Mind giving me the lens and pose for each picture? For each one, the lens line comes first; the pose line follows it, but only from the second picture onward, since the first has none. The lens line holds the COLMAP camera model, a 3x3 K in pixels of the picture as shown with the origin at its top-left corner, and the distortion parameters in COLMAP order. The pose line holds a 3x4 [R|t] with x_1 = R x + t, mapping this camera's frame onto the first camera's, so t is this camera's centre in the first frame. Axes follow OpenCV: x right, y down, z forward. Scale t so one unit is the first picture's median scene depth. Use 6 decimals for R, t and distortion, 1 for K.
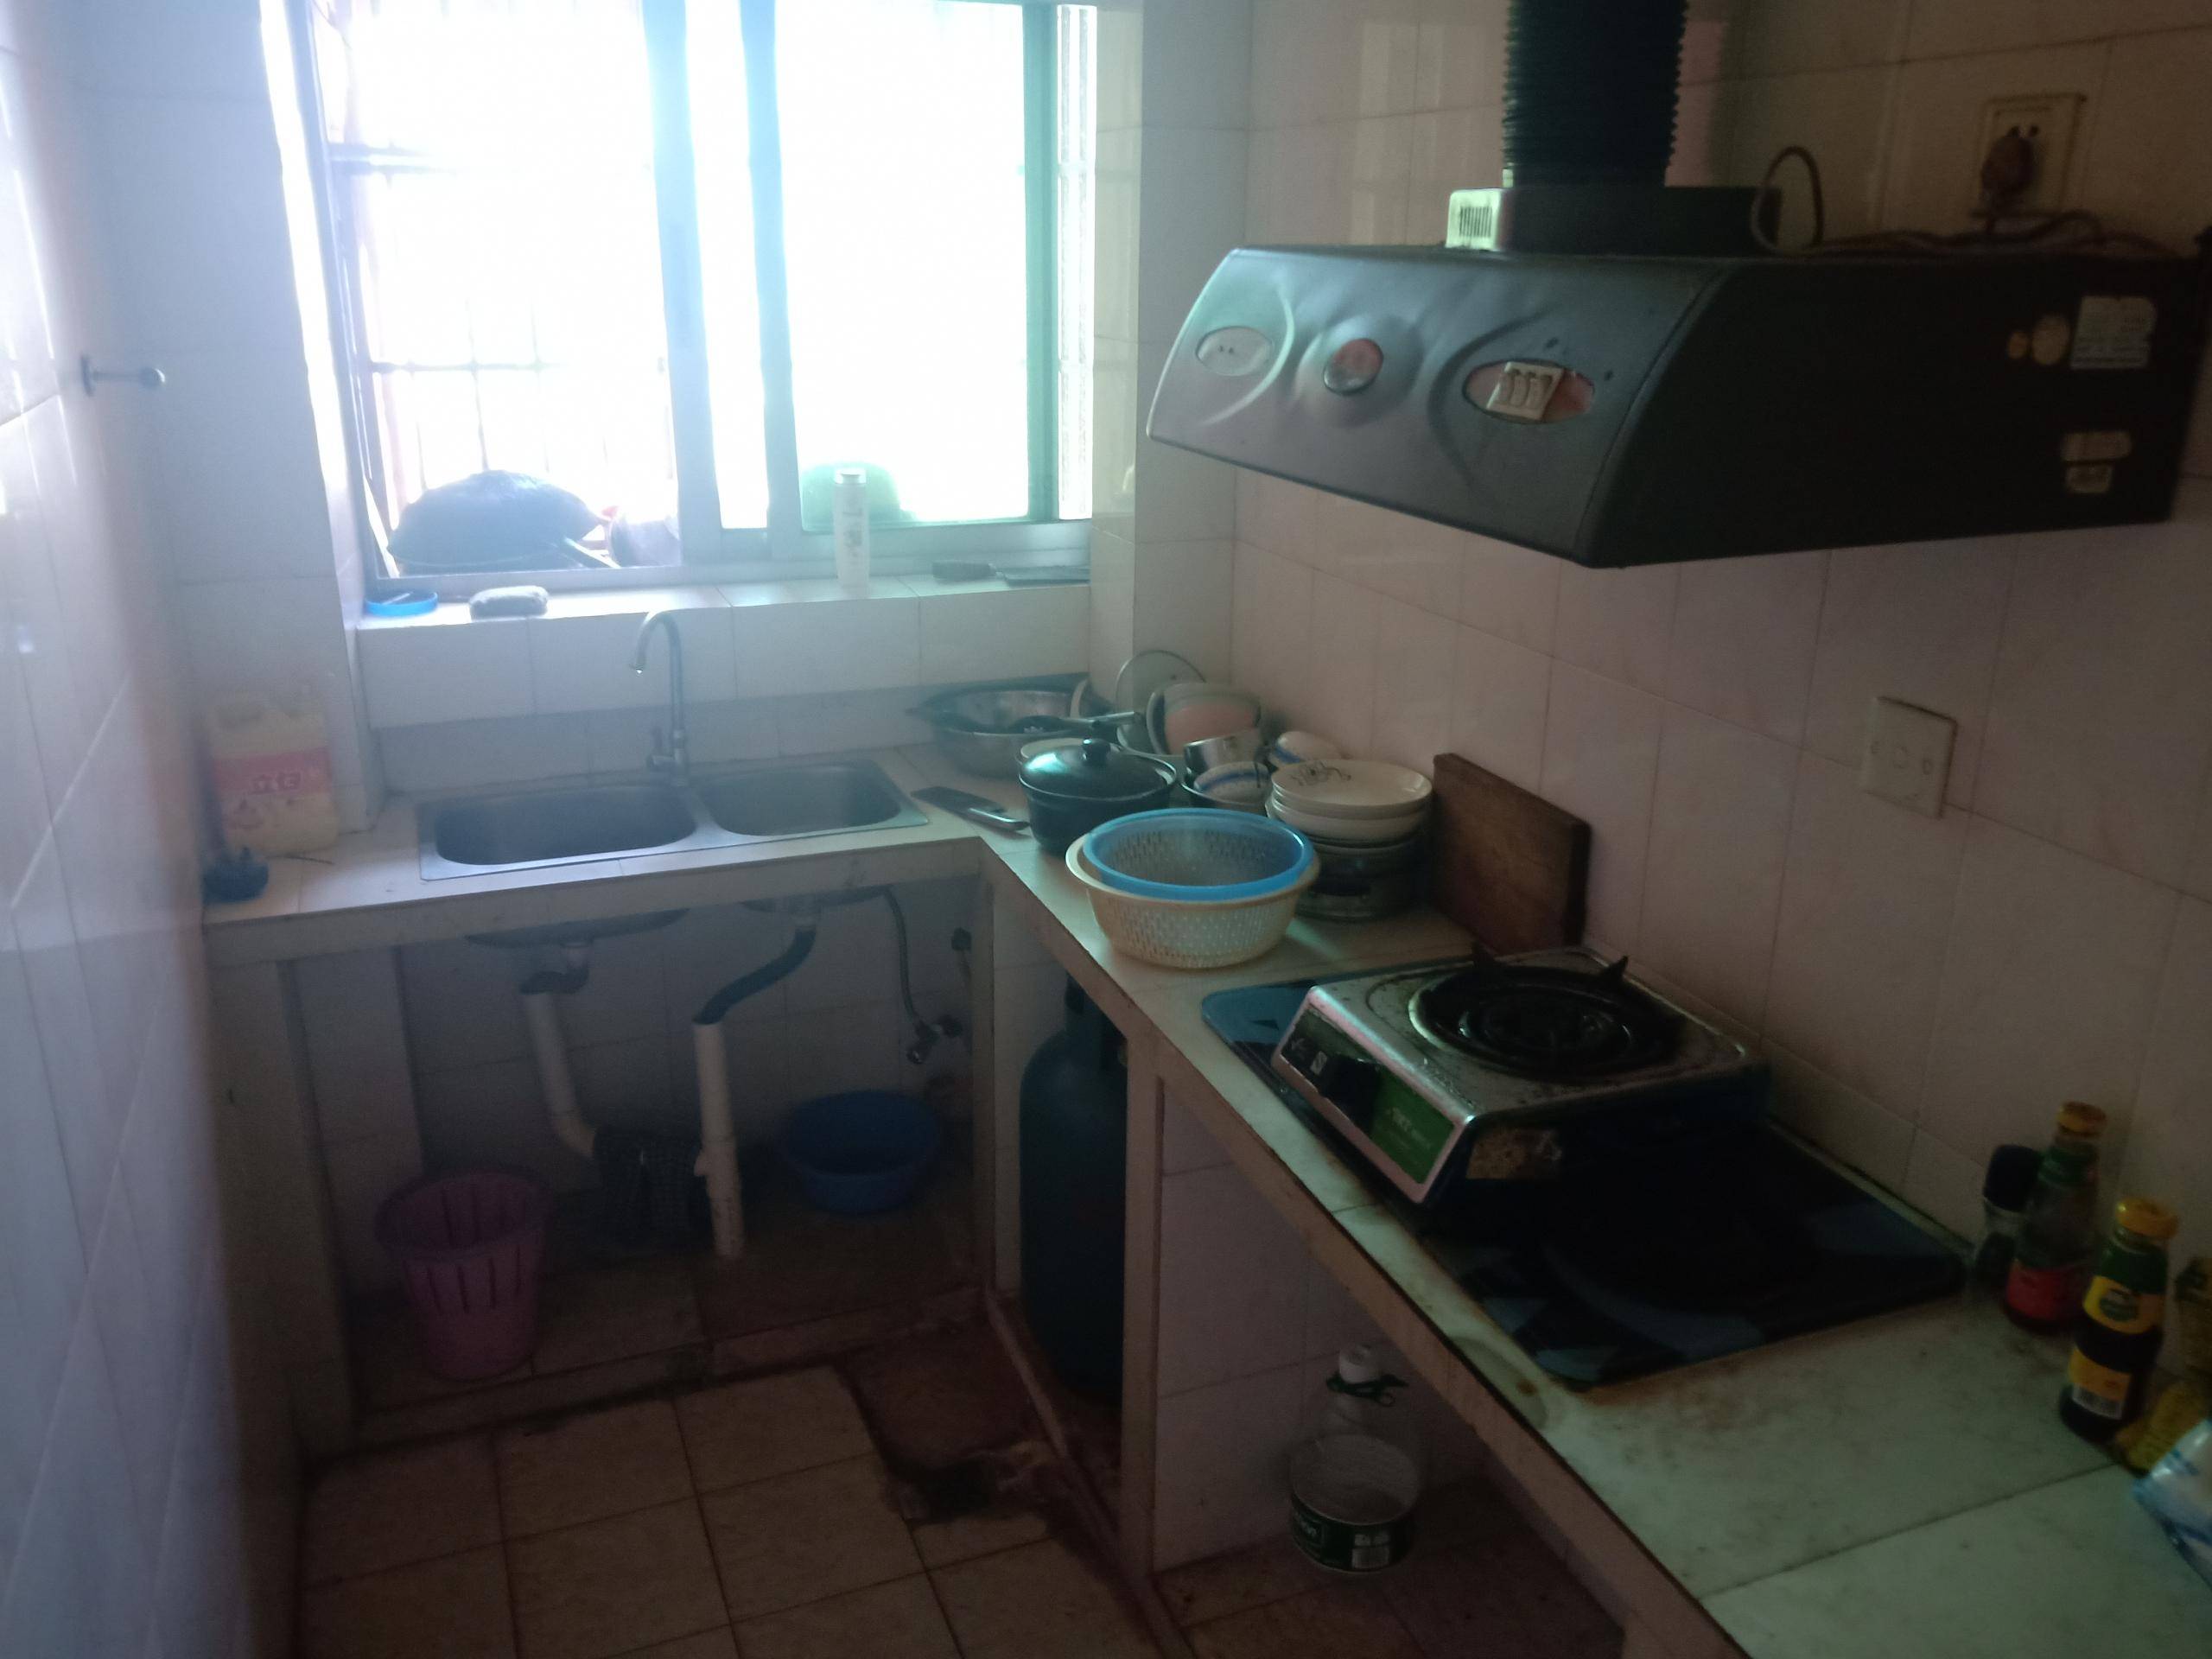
lens RADIAL K [[1744.2, 0, 1106.0], [0, 1744.2, 829.5], [0, 0, 1]] dist [0.005215, -0.004705]
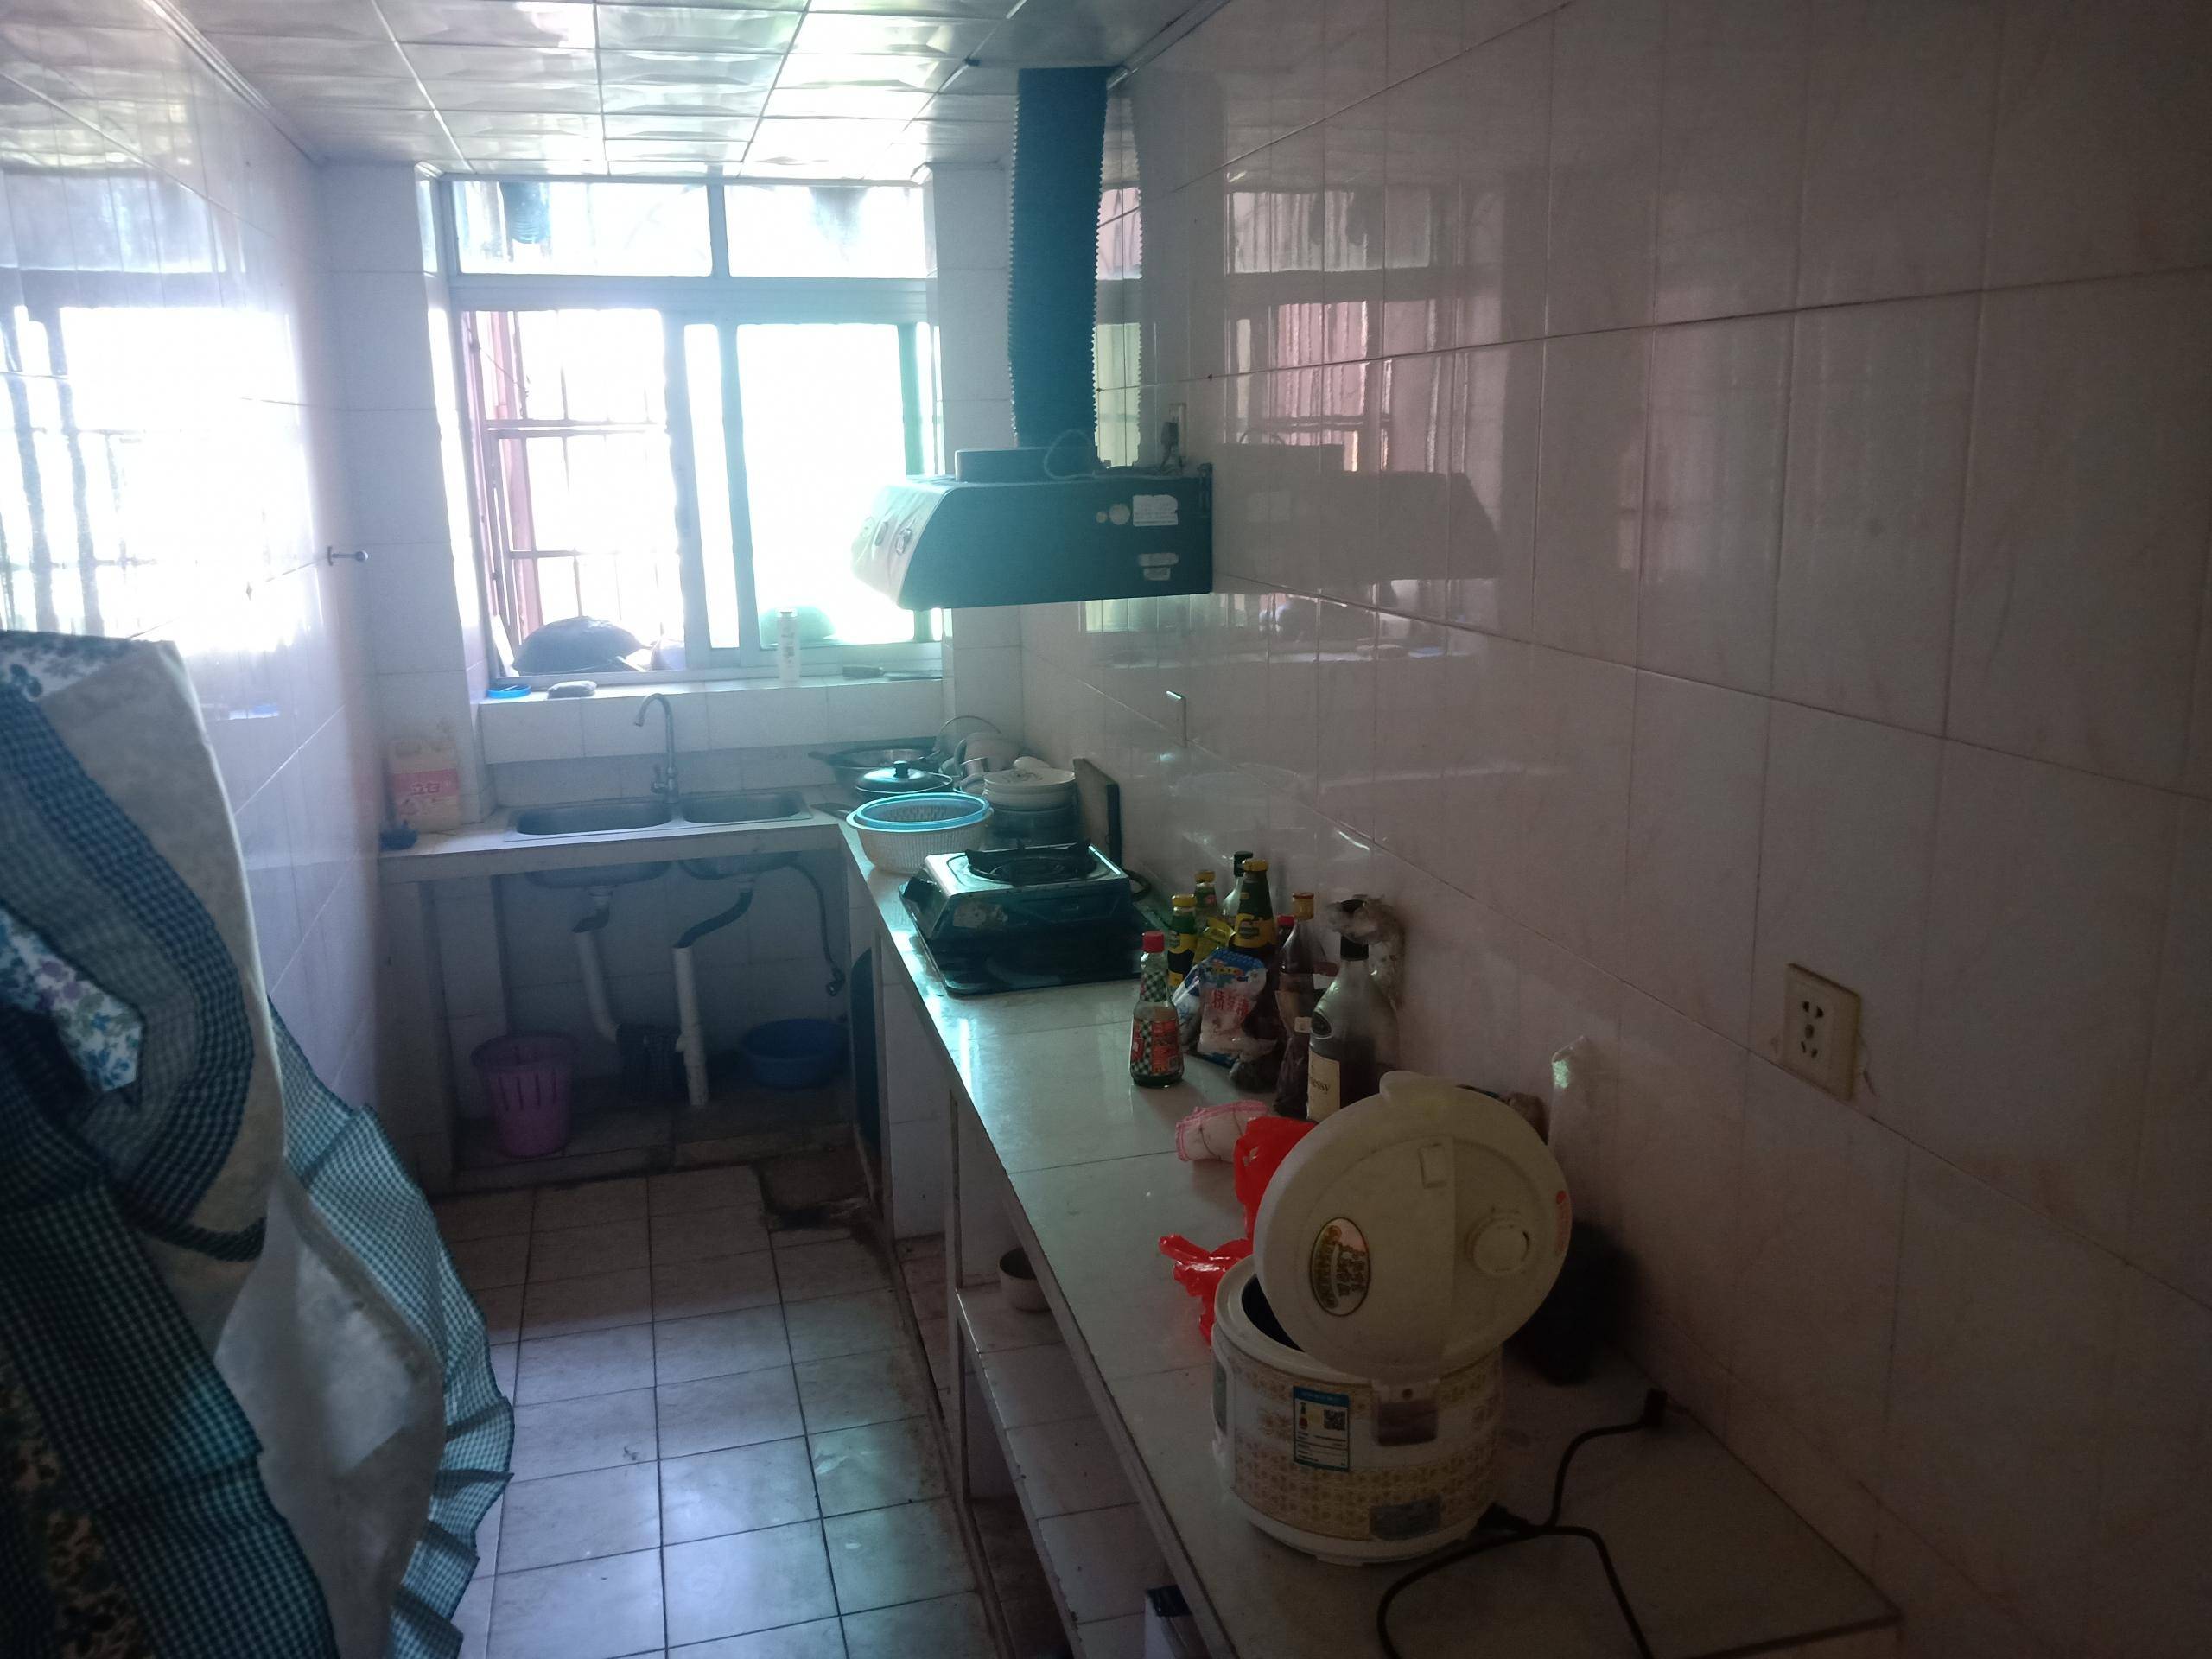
lens RADIAL K [[1816.7, 0, 1106.0], [0, 1816.7, 829.5], [0, 0, 1]] dist [0.079750, -0.000791]
pose [[0.991065, -0.006932, -0.133196, 0.395432], [-0.007693, 0.994015, -0.108970, 0.189146], [0.133154, 0.109021, 0.985081, -0.634560]]
